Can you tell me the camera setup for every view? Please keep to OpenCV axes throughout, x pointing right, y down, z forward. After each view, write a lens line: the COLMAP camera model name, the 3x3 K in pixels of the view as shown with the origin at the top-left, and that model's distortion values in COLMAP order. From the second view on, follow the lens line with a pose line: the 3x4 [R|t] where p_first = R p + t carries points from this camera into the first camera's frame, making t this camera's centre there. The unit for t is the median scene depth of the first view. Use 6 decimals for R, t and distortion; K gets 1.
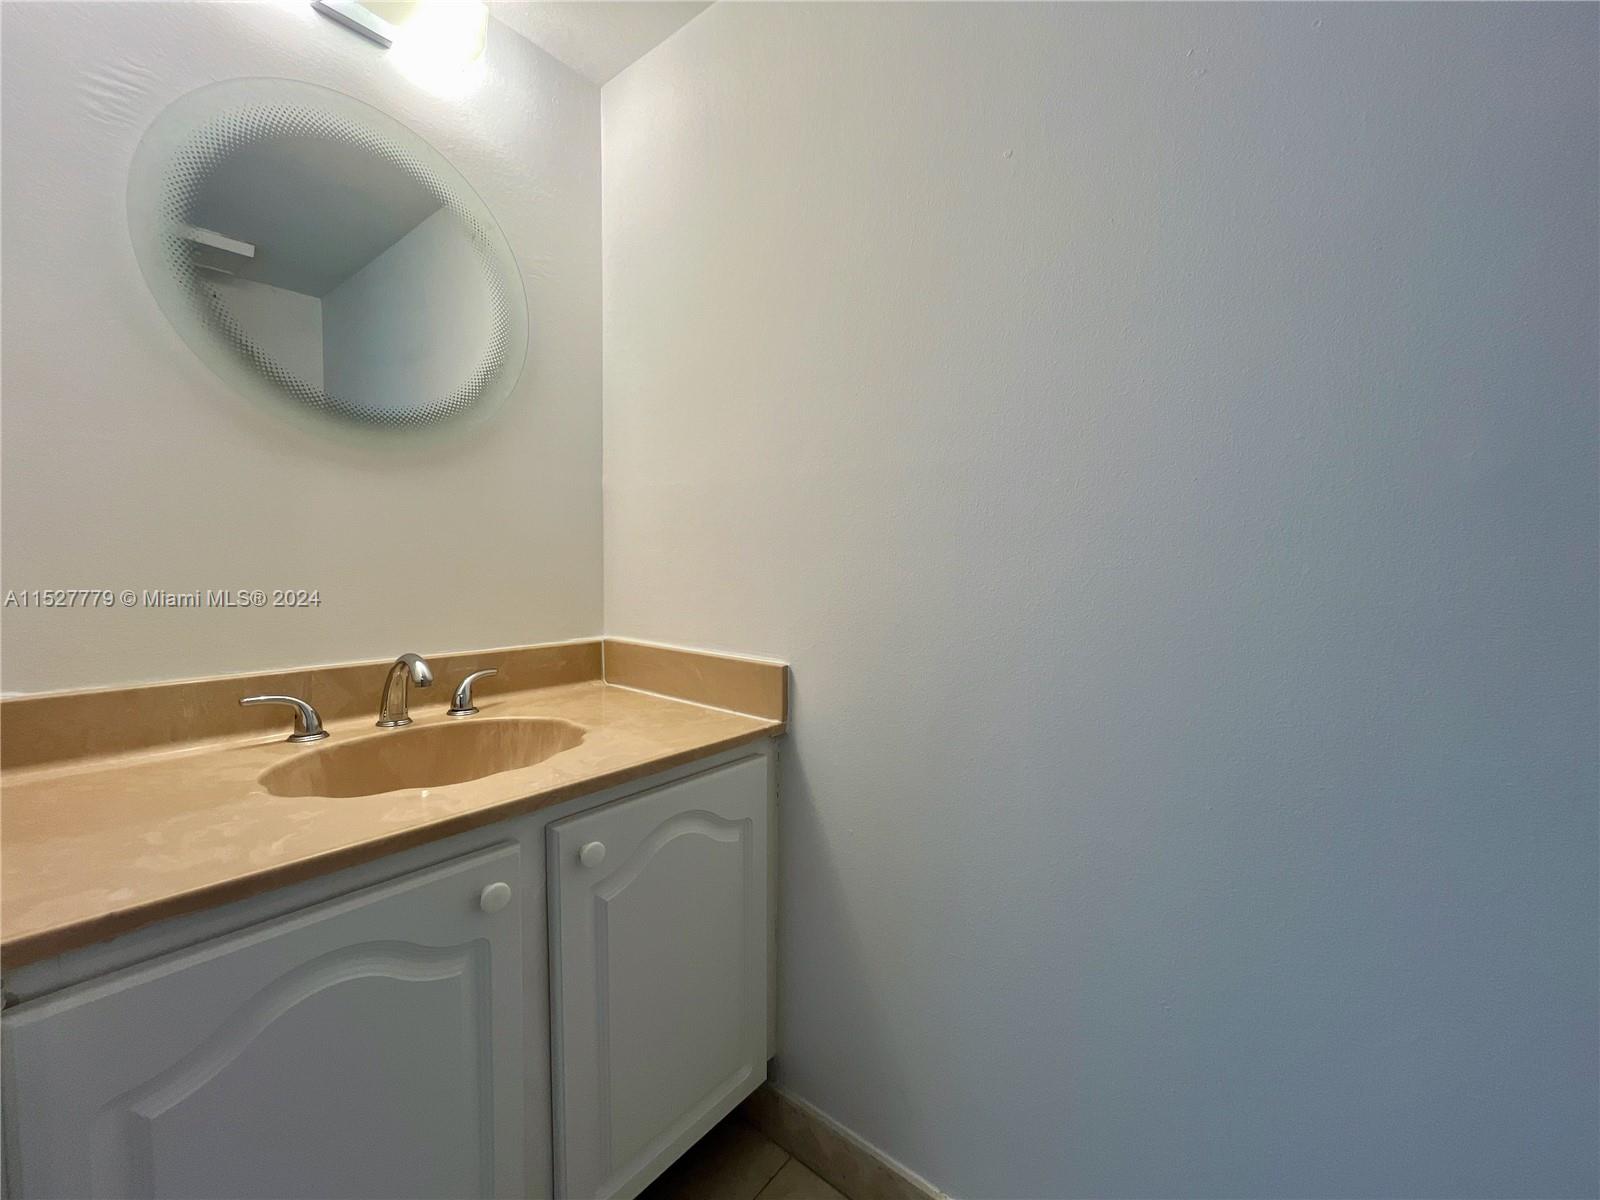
lens RADIAL K [[647.3, 0, 799.9], [0, 647.3, 603.6], [0, 0, 1]] dist [-0.005090, 0.002467]
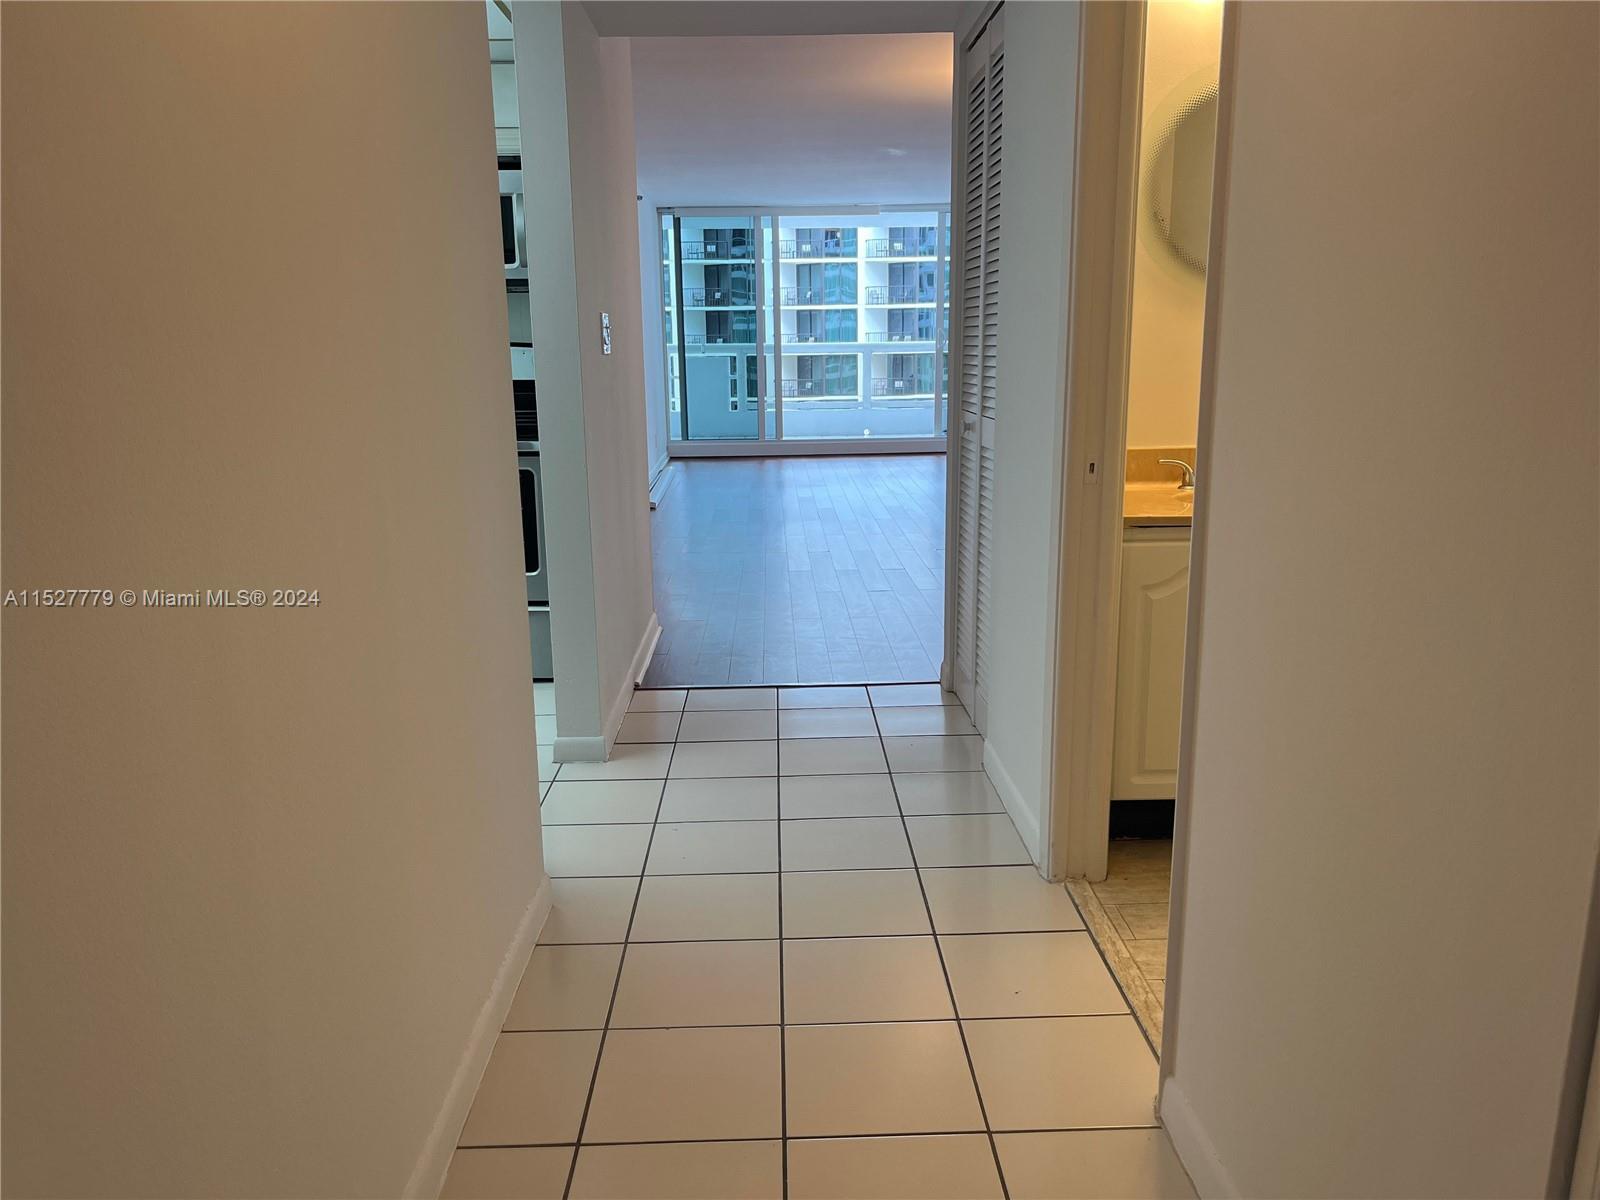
lens RADIAL K [[1199.6, 0, 798.5], [0, 1199.6, 613.0], [0, 0, 1]] dist [0.057928, -0.001469]
pose [[0.644502, 0.140200, -0.751639, 0.864186], [-0.025353, 0.986423, 0.162254, 0.043875], [0.764182, -0.085517, 0.639307, -1.591453]]
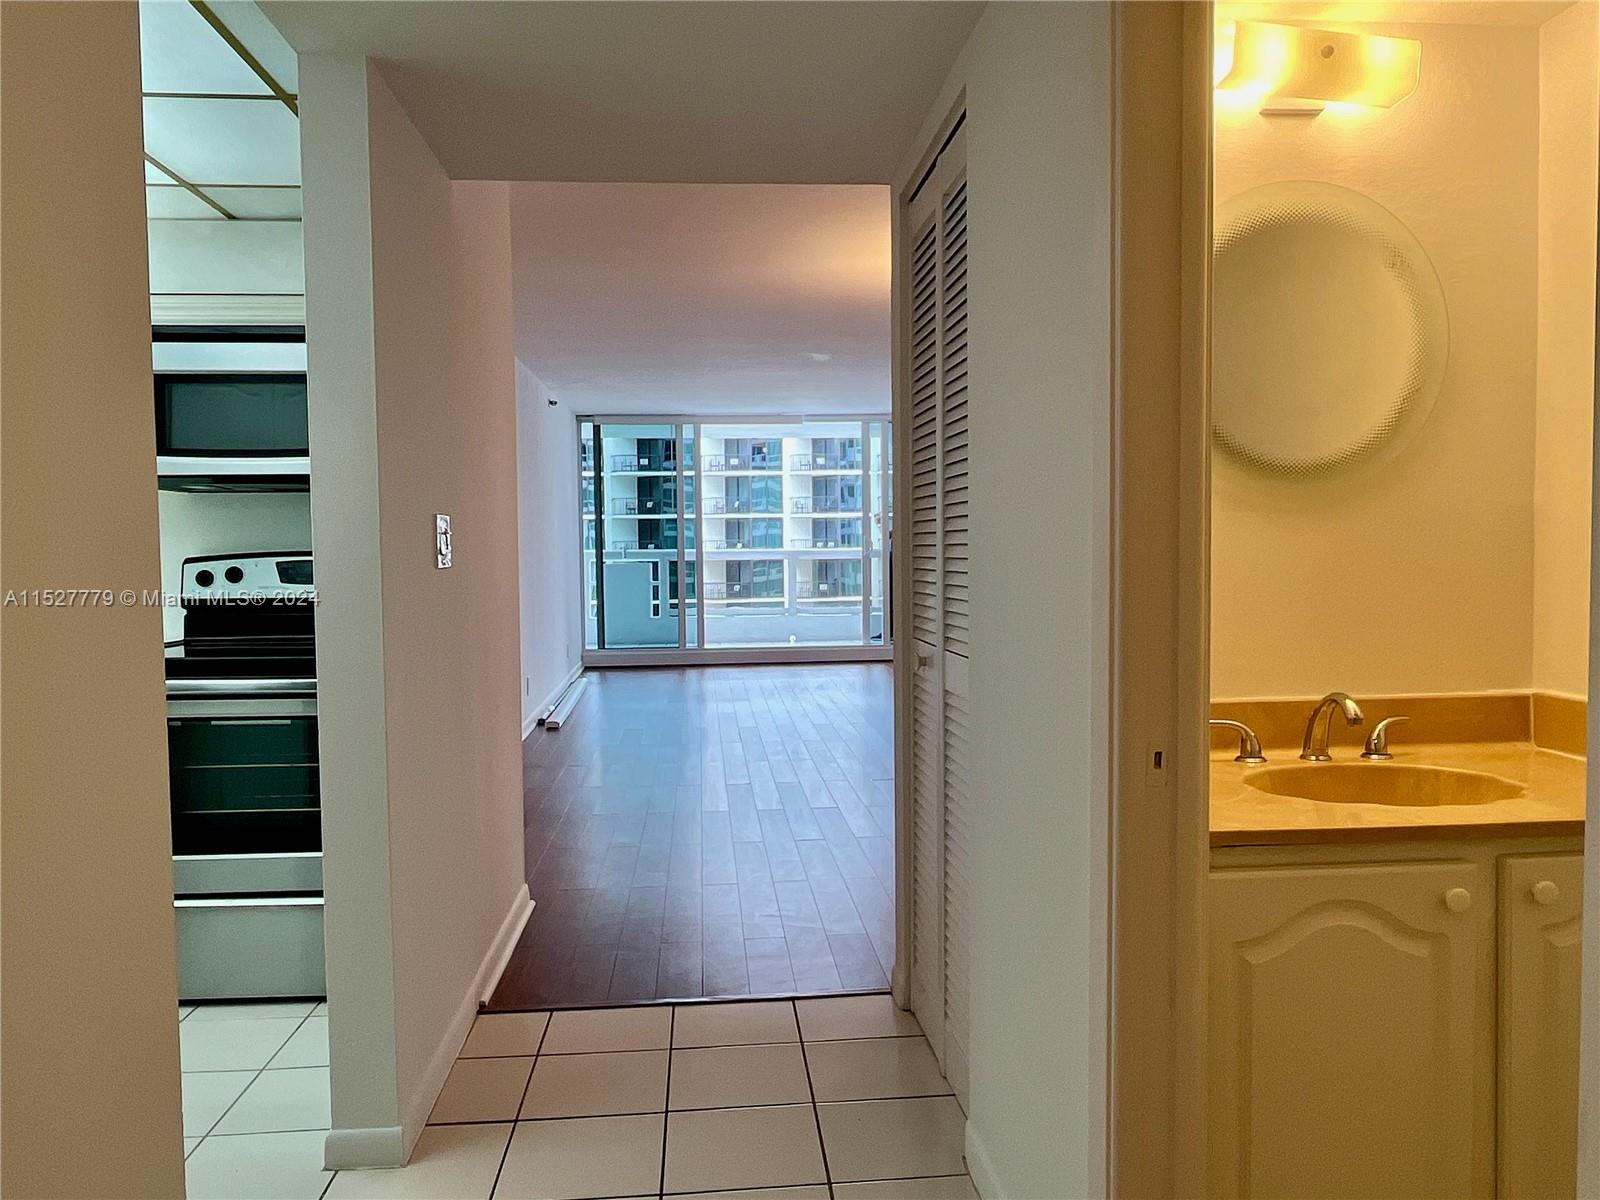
lens RADIAL K [[1163.2, 0, 796.7], [0, 1163.2, 600.9], [0, 0, 1]] dist [0.000601, 0.001966]
pose [[0.688409, 0.006187, -0.725297, 0.161911], [-0.024025, 0.999609, -0.014276, -0.023131], [0.724925, 0.027253, 0.688288, -0.921114]]
